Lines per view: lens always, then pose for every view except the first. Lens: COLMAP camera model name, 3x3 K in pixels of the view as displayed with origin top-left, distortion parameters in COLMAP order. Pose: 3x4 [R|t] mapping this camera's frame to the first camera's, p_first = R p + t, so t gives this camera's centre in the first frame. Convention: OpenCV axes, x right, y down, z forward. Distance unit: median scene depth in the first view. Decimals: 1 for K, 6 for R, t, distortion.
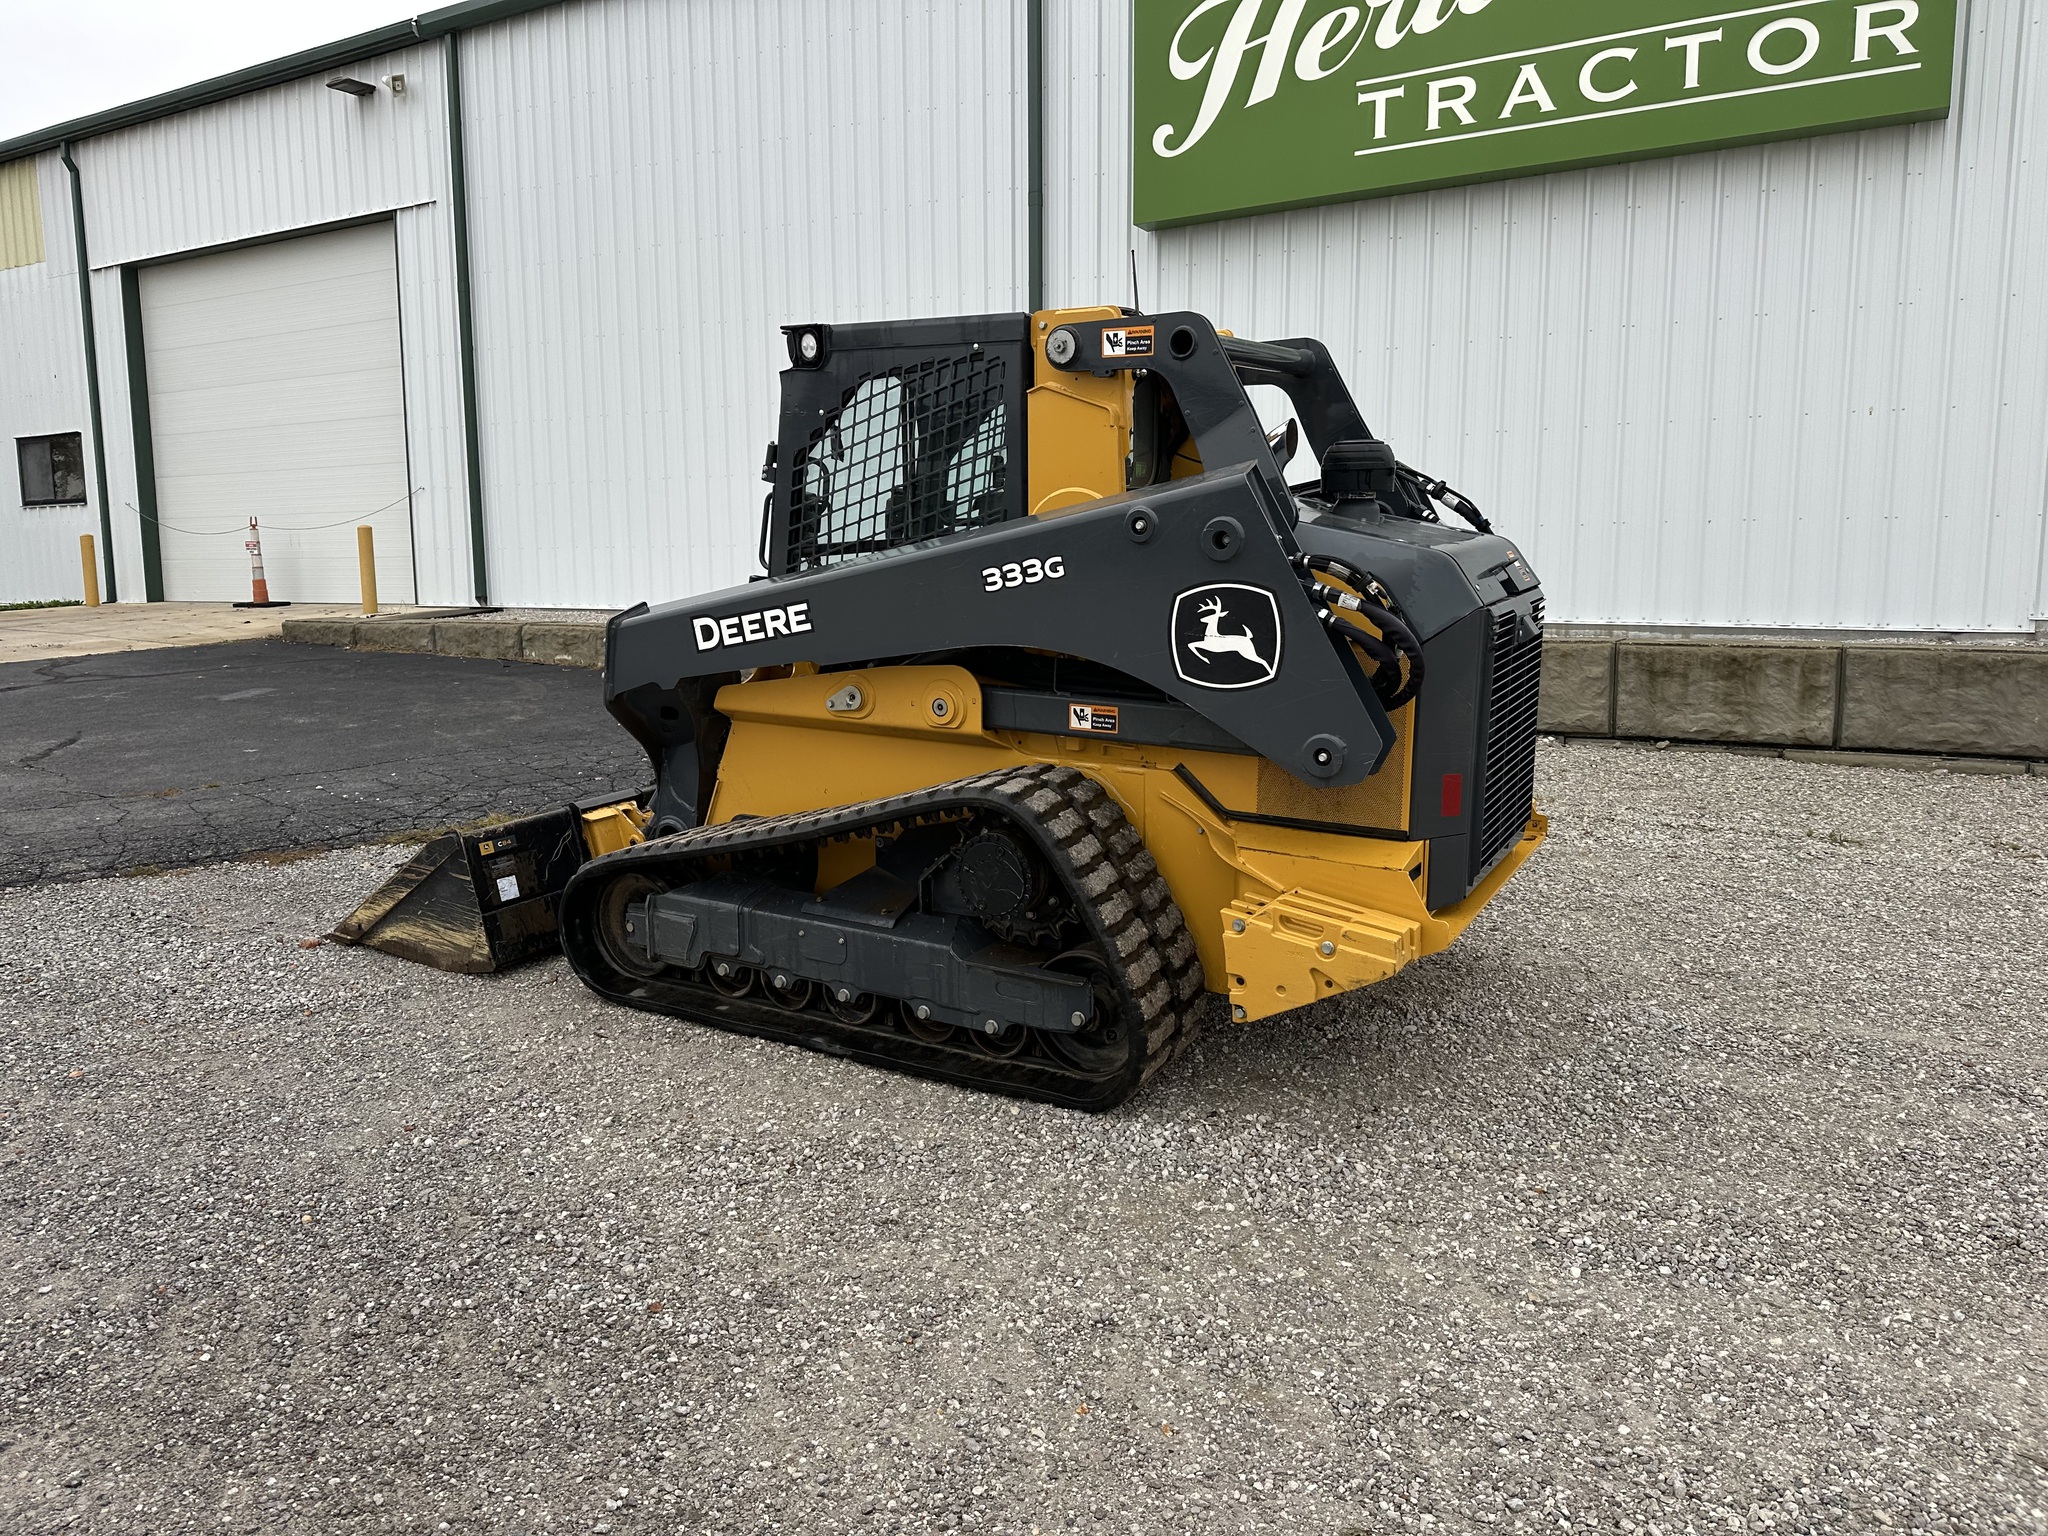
lens RADIAL K [[1422.1, 0, 1008.3], [0, 1422.1, 756.4], [0, 0, 1]] dist [0.086367, -0.130041]
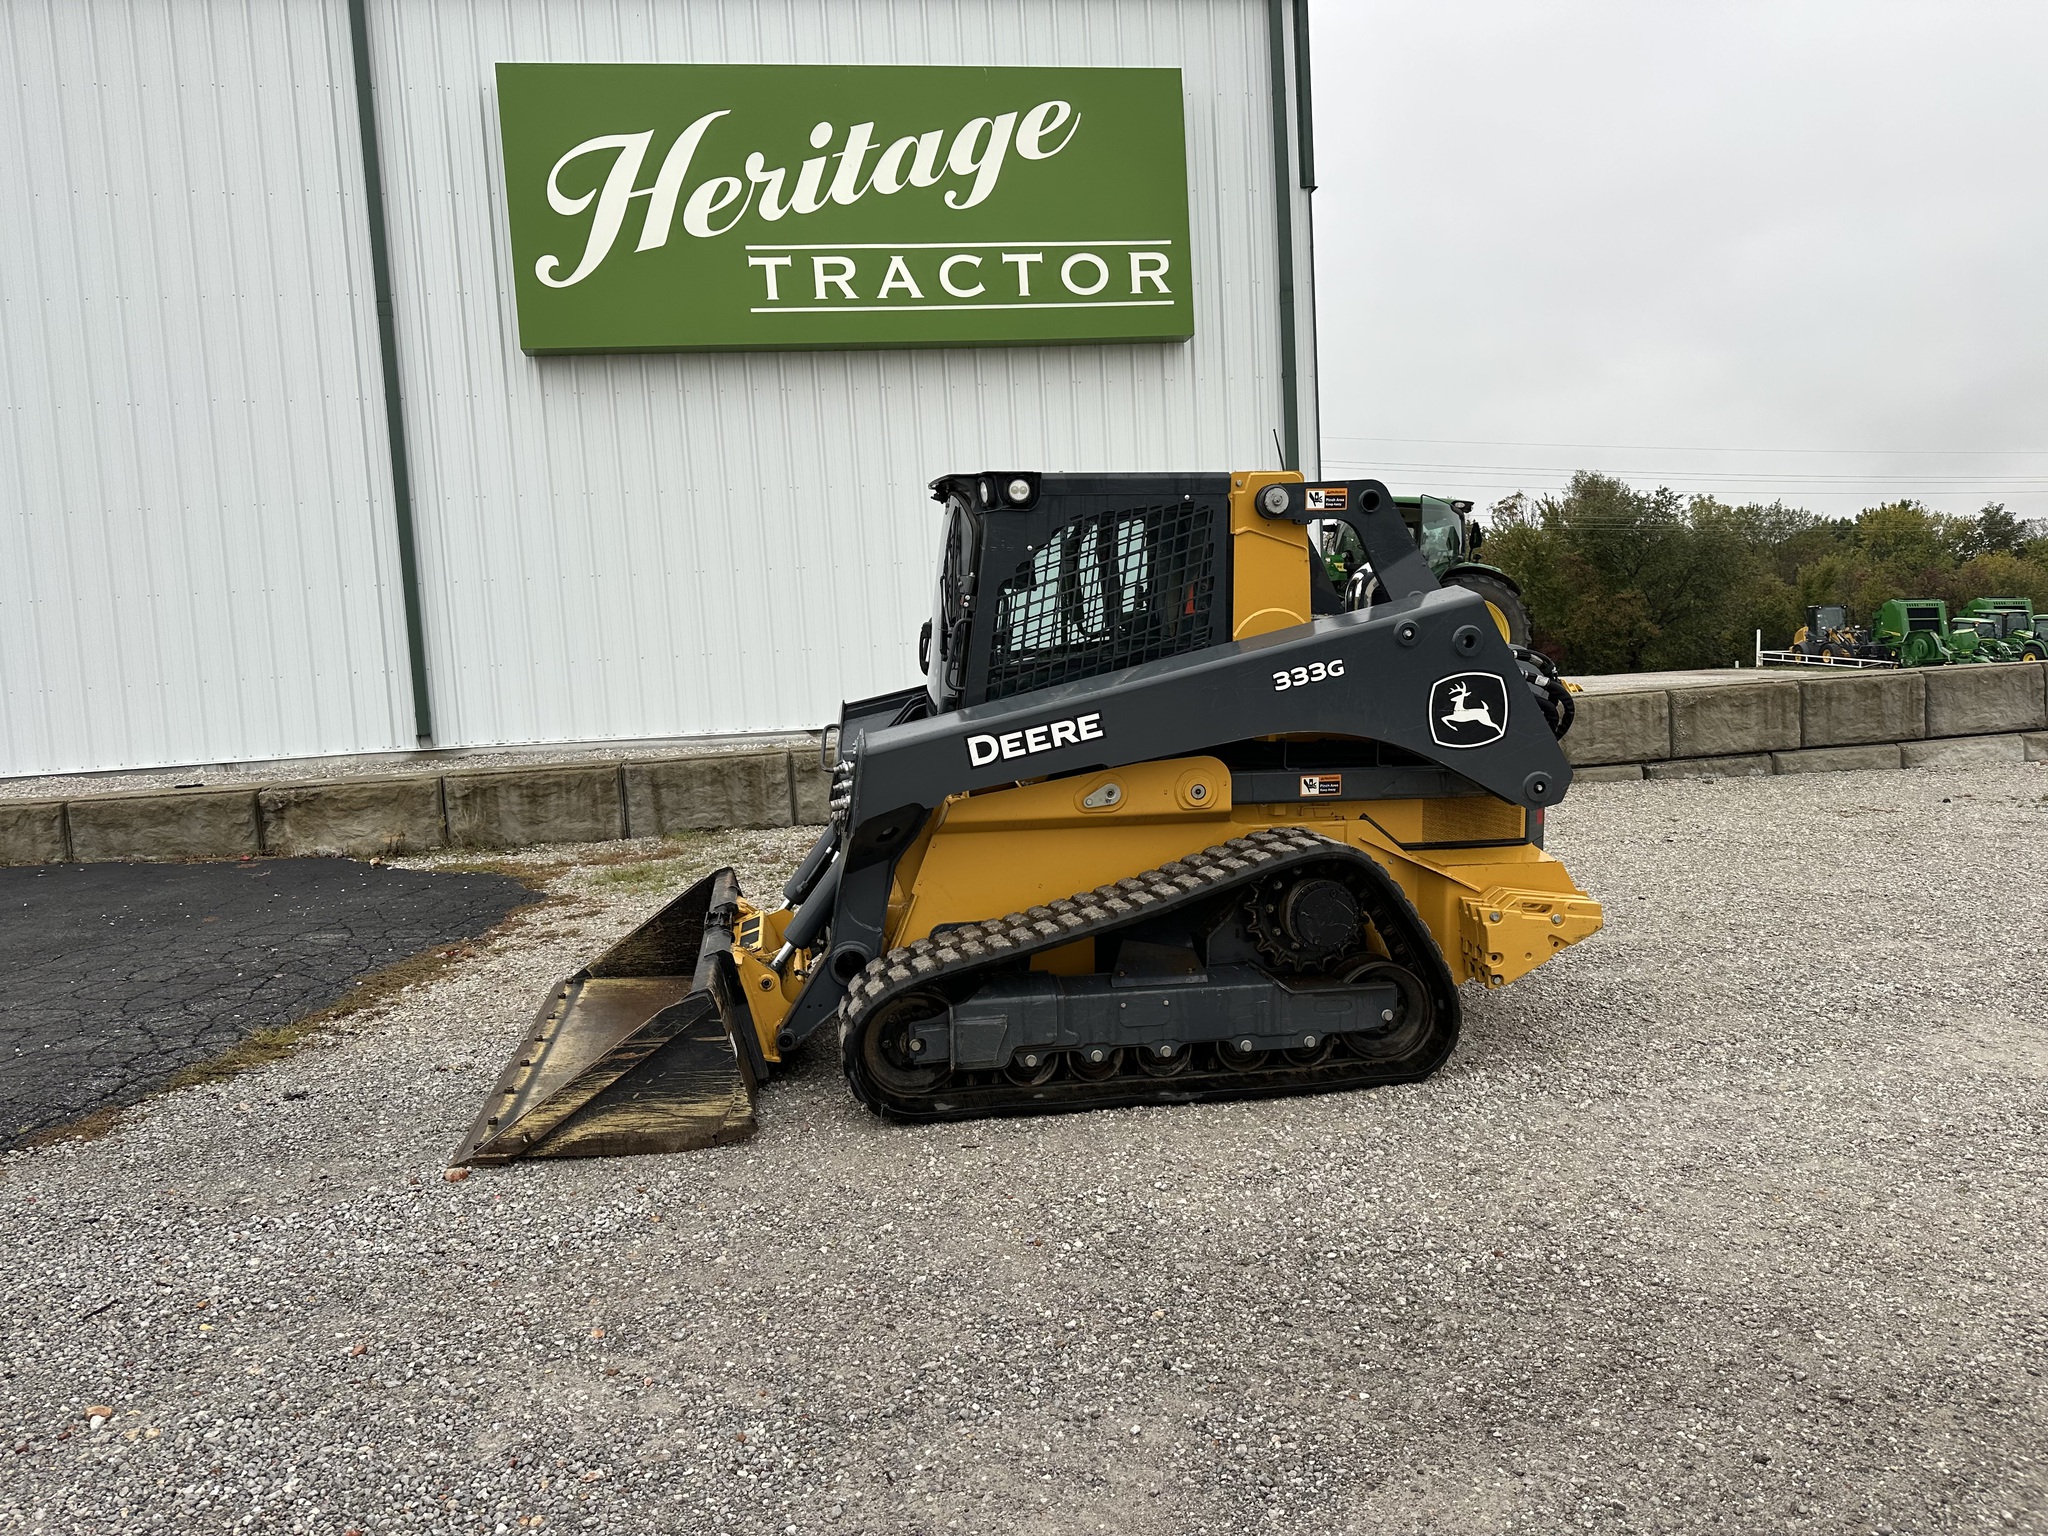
lens RADIAL K [[1427.2, 0, 1024.0], [0, 1427.2, 768.0], [0, 0, 1]] dist [0.147551, -0.307616]
pose [[0.761962, -0.087054, 0.641744, -0.889263], [0.135801, 0.990371, -0.026894, -0.040038], [-0.633223, 0.107642, 0.766447, 0.162358]]
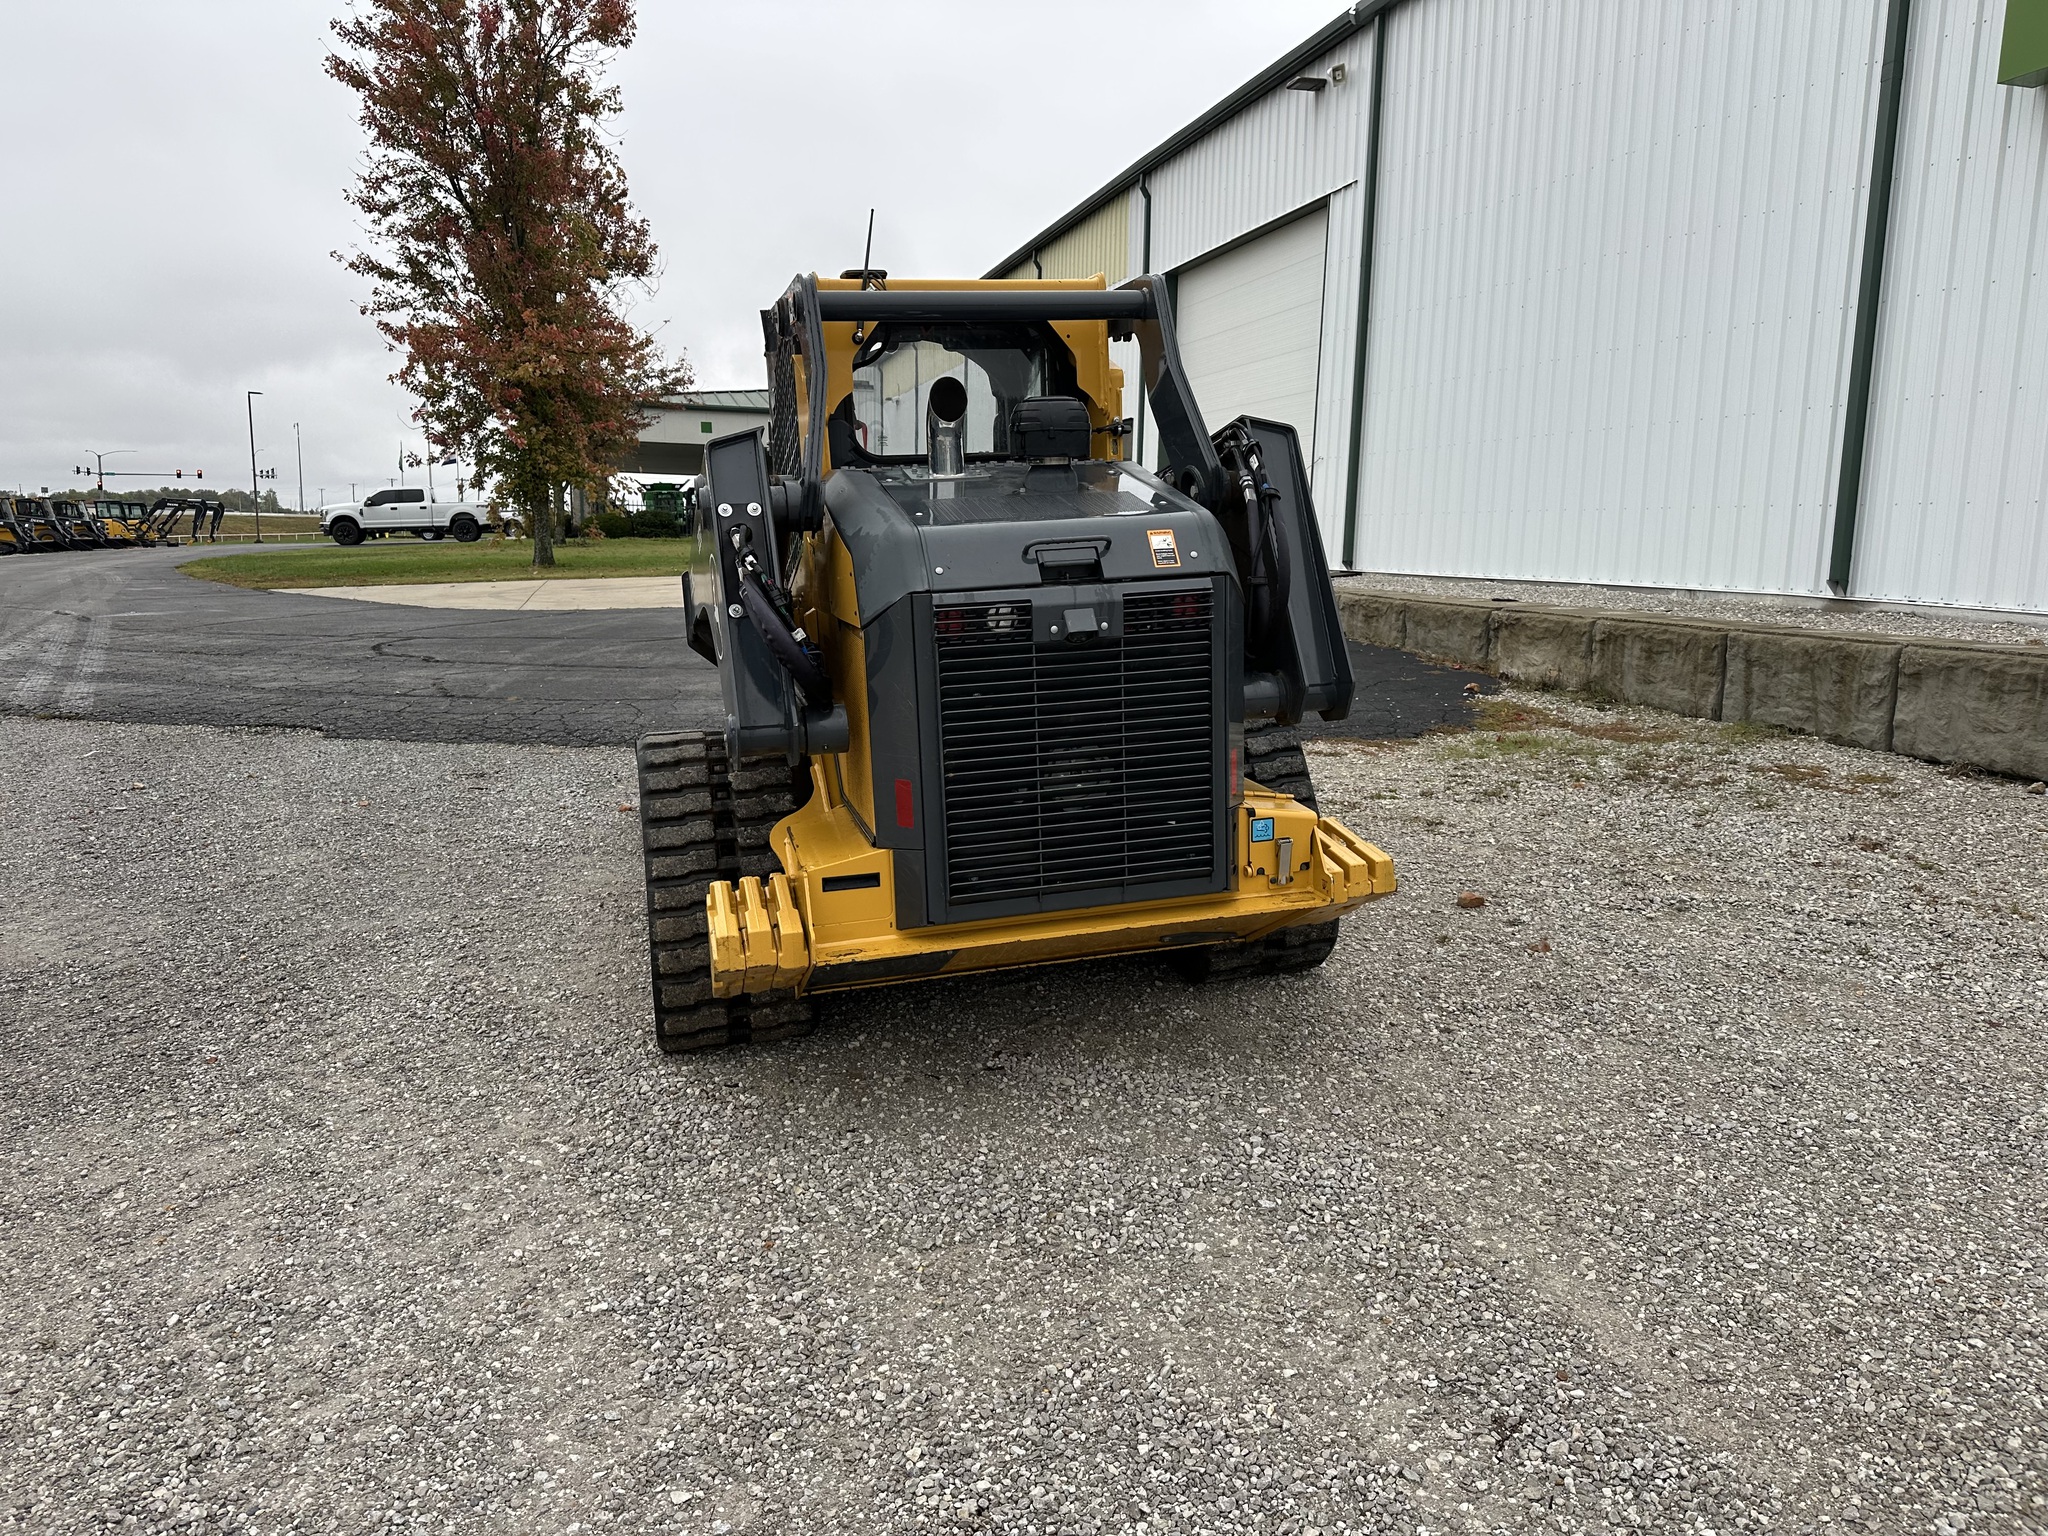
lens RADIAL K [[1413.9, 0, 1024.0], [0, 1413.9, 768.0], [0, 0, 1]] dist [0.052414, -0.068289]
pose [[0.712738, 0.133544, -0.688601, 0.811533], [-0.110338, 0.990832, 0.077952, -0.060272], [0.692698, 0.020419, 0.720939, 0.360198]]
